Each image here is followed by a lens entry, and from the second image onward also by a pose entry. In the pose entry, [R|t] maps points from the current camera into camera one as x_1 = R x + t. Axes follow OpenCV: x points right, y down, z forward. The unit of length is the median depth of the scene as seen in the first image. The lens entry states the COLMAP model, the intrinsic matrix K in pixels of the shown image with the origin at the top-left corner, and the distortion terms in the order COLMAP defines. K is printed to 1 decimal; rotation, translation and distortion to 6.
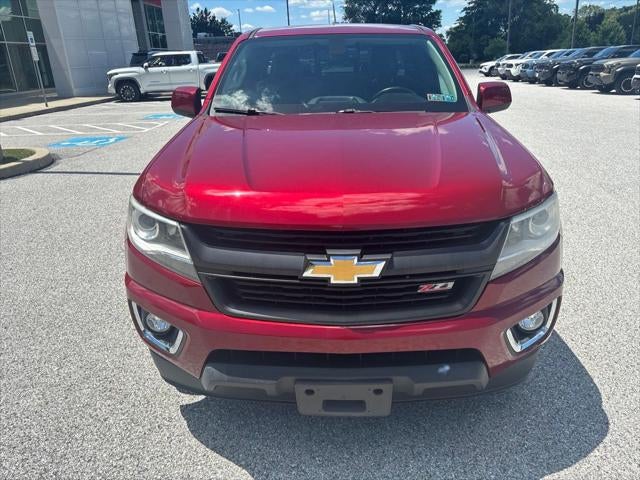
lens RADIAL K [[481.9, 0, 317.8], [0, 481.9, 237.3], [0, 0, 1]] dist [0.027640, -0.045135]
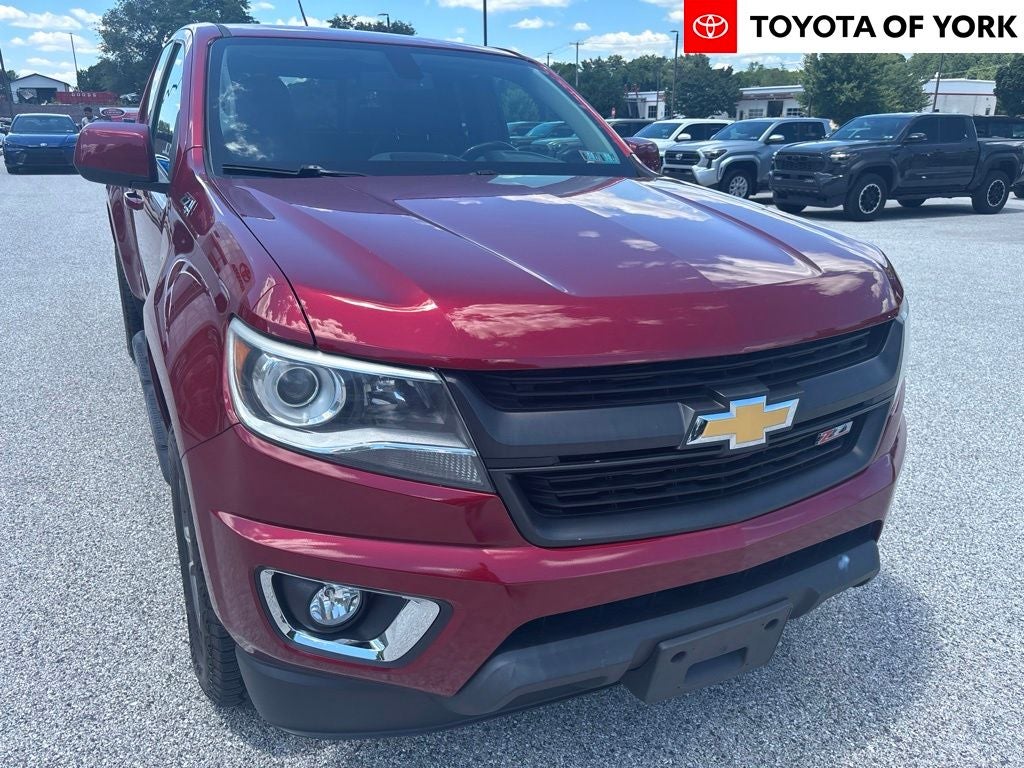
lens RADIAL K [[771.0, 0, 508.4], [0, 771.0, 379.7], [0, 0, 1]] dist [0.027640, -0.045135]
pose [[0.872986, -0.101107, 0.477150, -0.612383], [0.120960, 0.992597, -0.010978, -0.007930], [-0.472508, 0.067300, 0.878753, 0.300487]]
